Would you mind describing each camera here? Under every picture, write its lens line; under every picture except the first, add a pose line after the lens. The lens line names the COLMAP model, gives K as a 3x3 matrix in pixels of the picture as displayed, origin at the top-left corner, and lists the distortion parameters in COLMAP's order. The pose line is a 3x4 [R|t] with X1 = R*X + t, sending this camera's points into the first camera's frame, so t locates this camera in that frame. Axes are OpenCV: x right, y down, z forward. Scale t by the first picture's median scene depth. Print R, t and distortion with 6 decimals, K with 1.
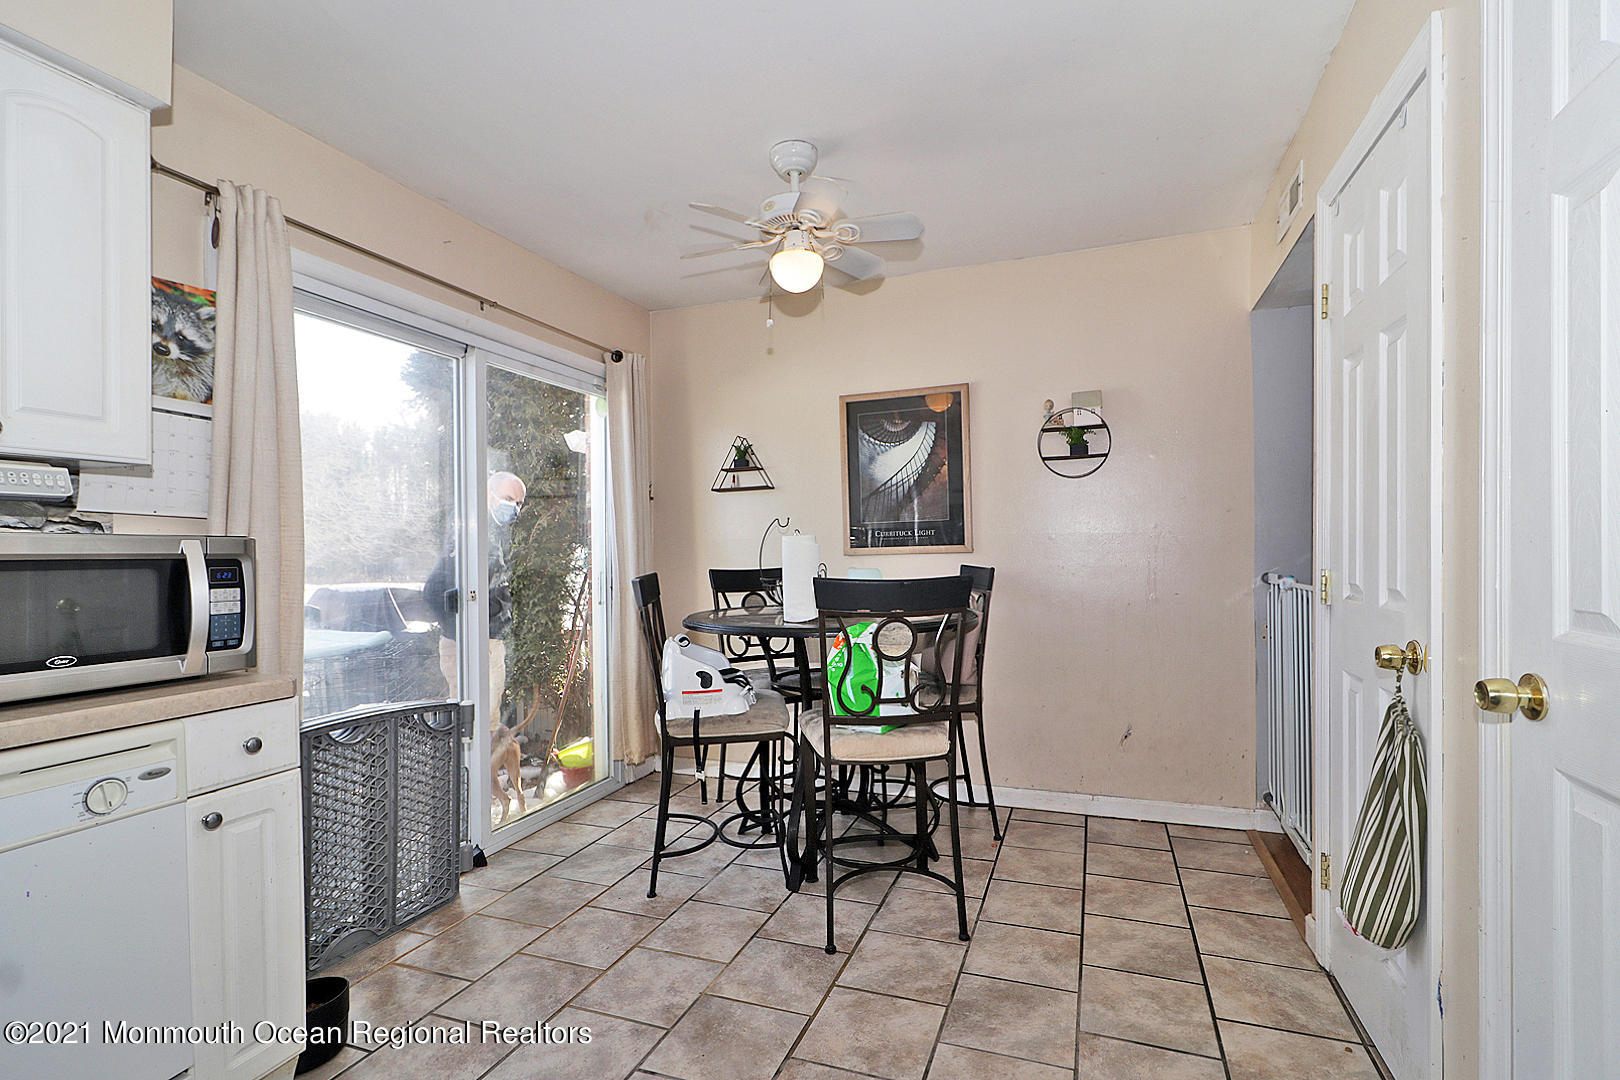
lens RADIAL K [[748.9, 0, 810.7], [0, 748.9, 551.7], [0, 0, 1]] dist [-0.001705, -0.000383]
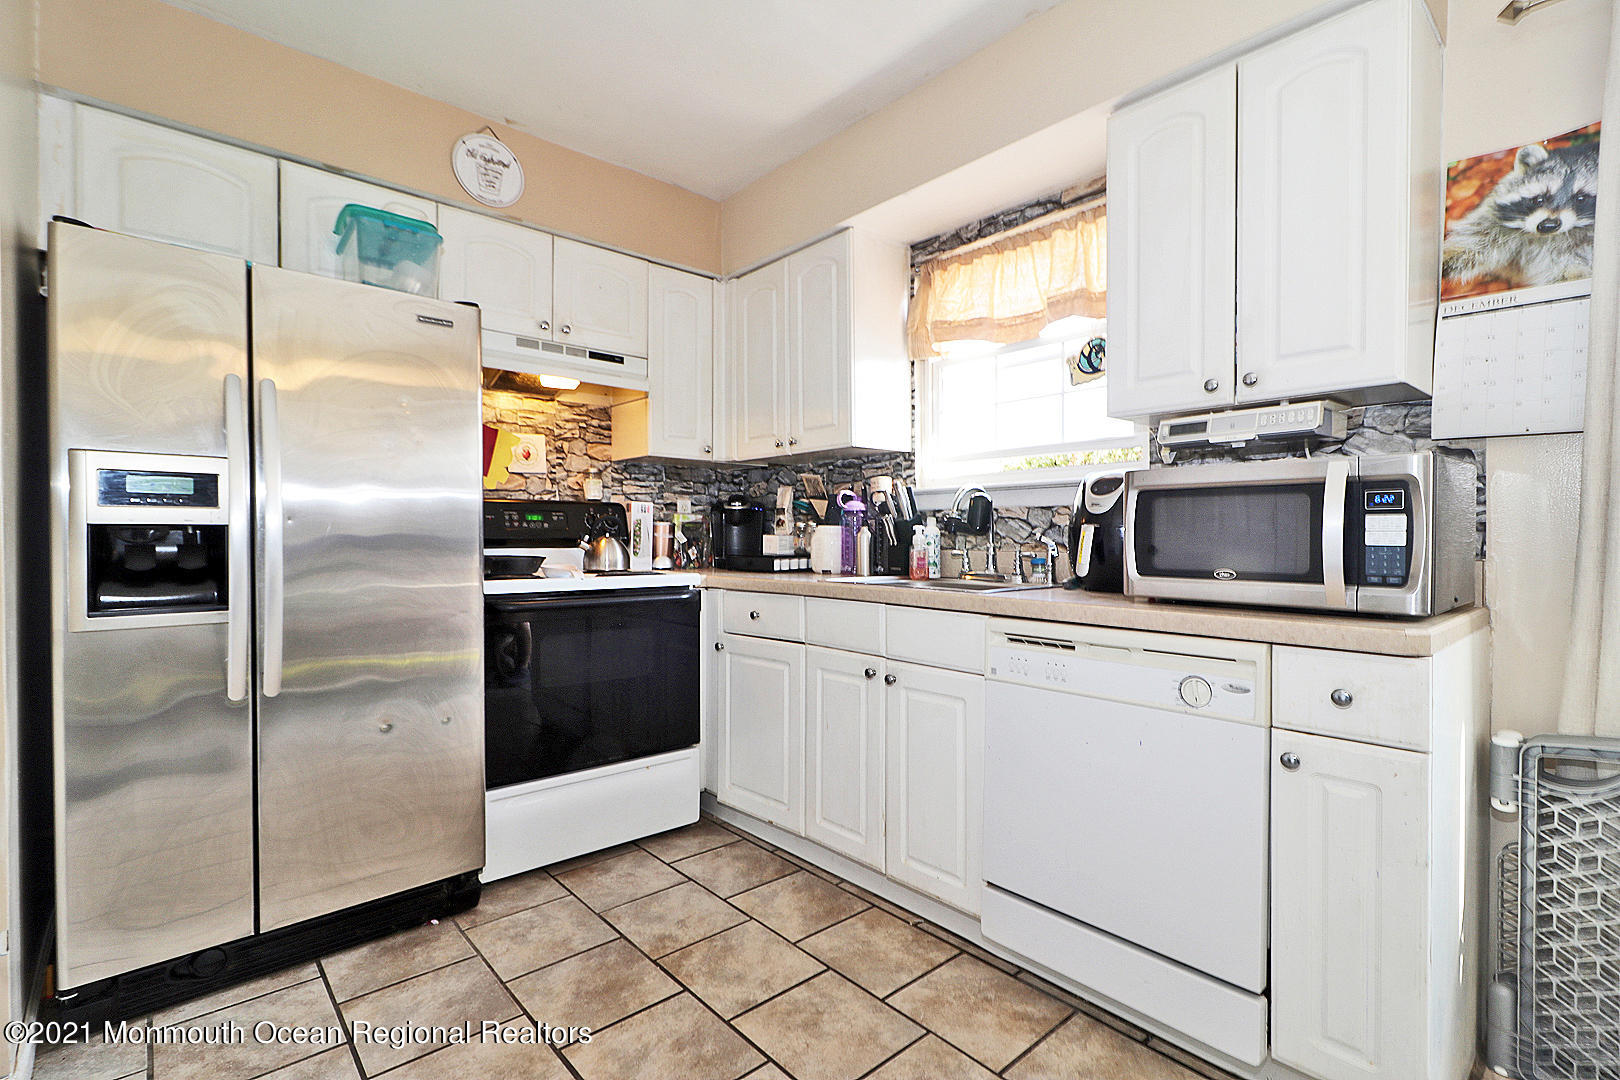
lens RADIAL K [[748.9, 0, 811.1], [0, 748.9, 544.1], [0, 0, 1]] dist [-0.001705, -0.000383]
pose [[-0.469144, 0.026066, -0.882737, 0.273068], [0.008651, 0.999652, 0.024921, 0.055330], [0.883079, 0.004055, -0.469206, 0.824481]]
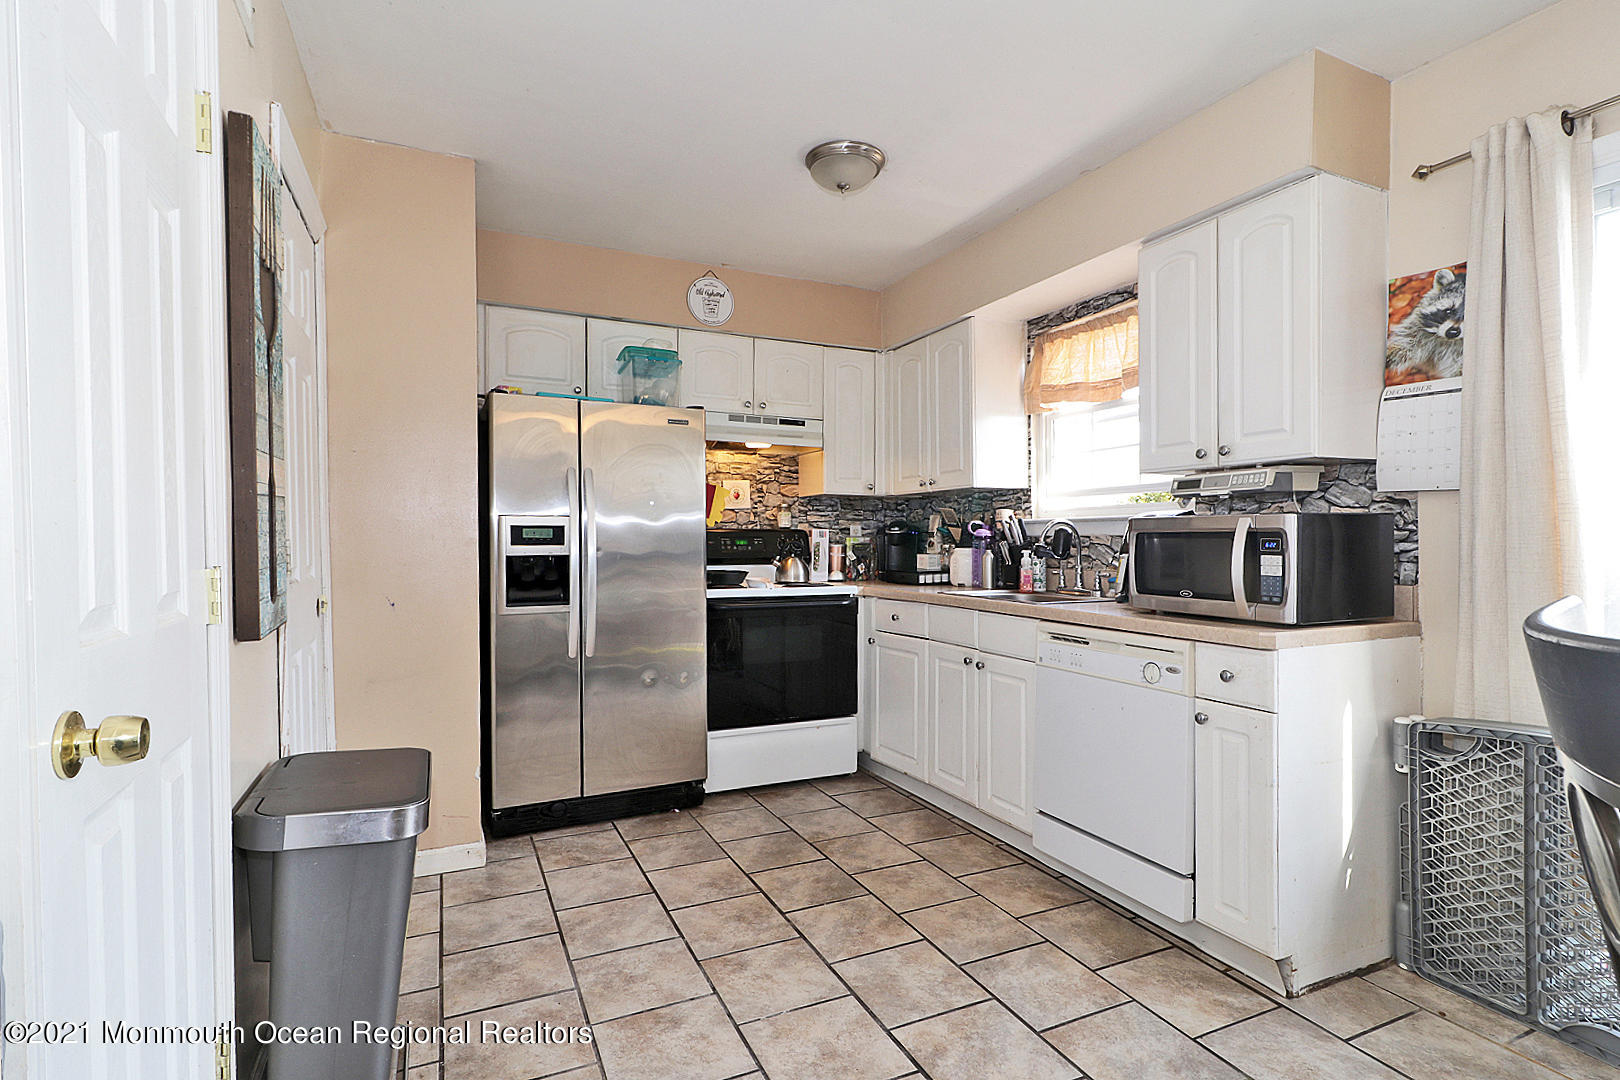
lens RADIAL K [[748.9, 0, 807.5], [0, 748.9, 546.8], [0, 0, 1]] dist [-0.001705, -0.000383]
pose [[-0.695483, 0.020410, -0.718252, 0.654617], [0.014215, 0.999792, 0.014646, 0.005335], [0.718402, -0.000024, -0.695629, 1.315632]]
